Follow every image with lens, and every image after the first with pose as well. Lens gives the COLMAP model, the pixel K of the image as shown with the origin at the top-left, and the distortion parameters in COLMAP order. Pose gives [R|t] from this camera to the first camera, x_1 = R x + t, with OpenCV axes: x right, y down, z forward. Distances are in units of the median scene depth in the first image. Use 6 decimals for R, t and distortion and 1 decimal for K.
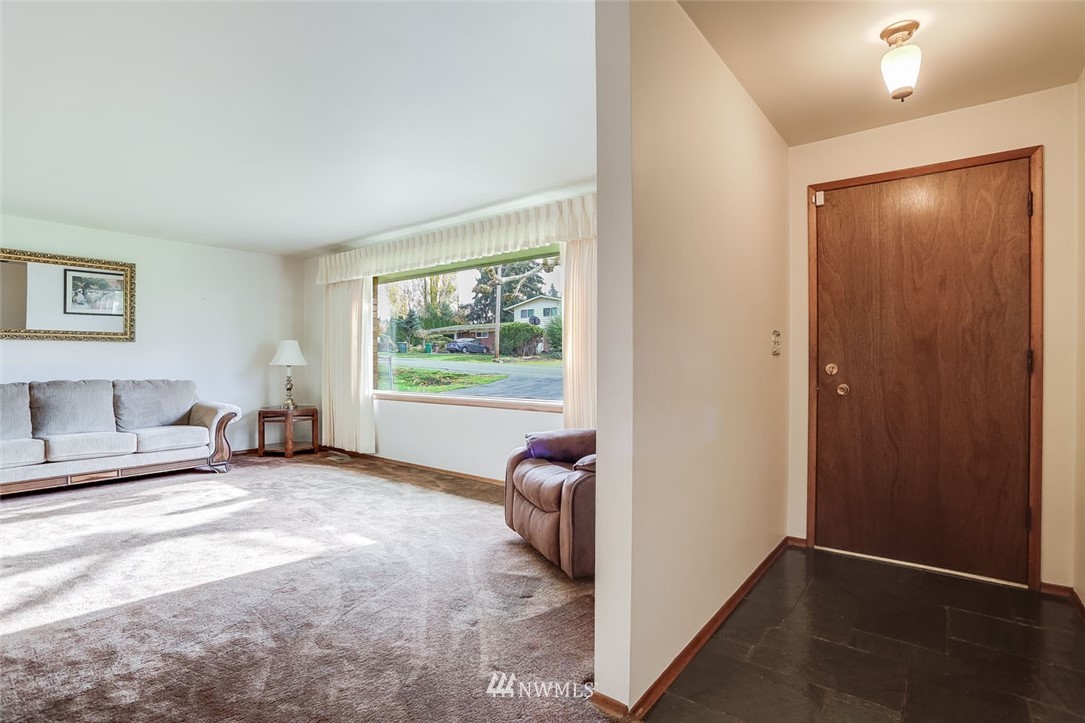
lens RADIAL K [[528.5, 0, 538.1], [0, 528.5, 377.5], [0, 0, 1]] dist [-0.065423, 0.029380]
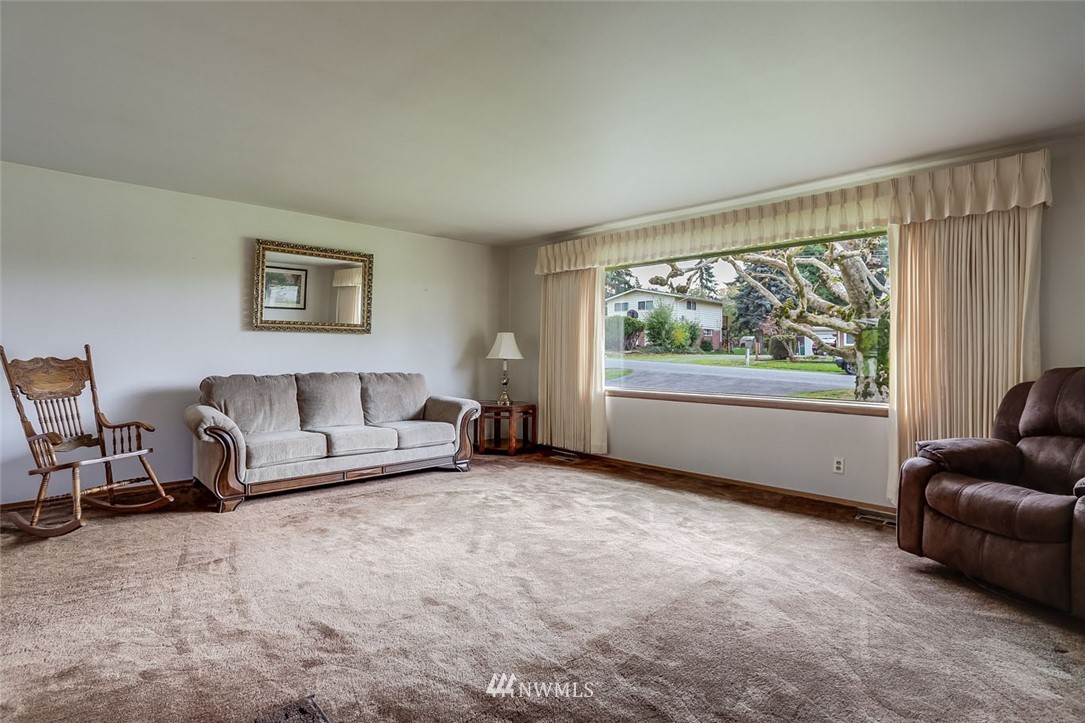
lens RADIAL K [[532.5, 0, 542.5], [0, 532.5, 361.5], [0, 0, 1]] dist [-0.072474, 0.028486]
pose [[0.990490, 0.010604, -0.137176, -0.345267], [-0.013177, 0.999754, -0.017868, -0.002646], [0.136953, 0.019505, 0.990386, 0.048933]]
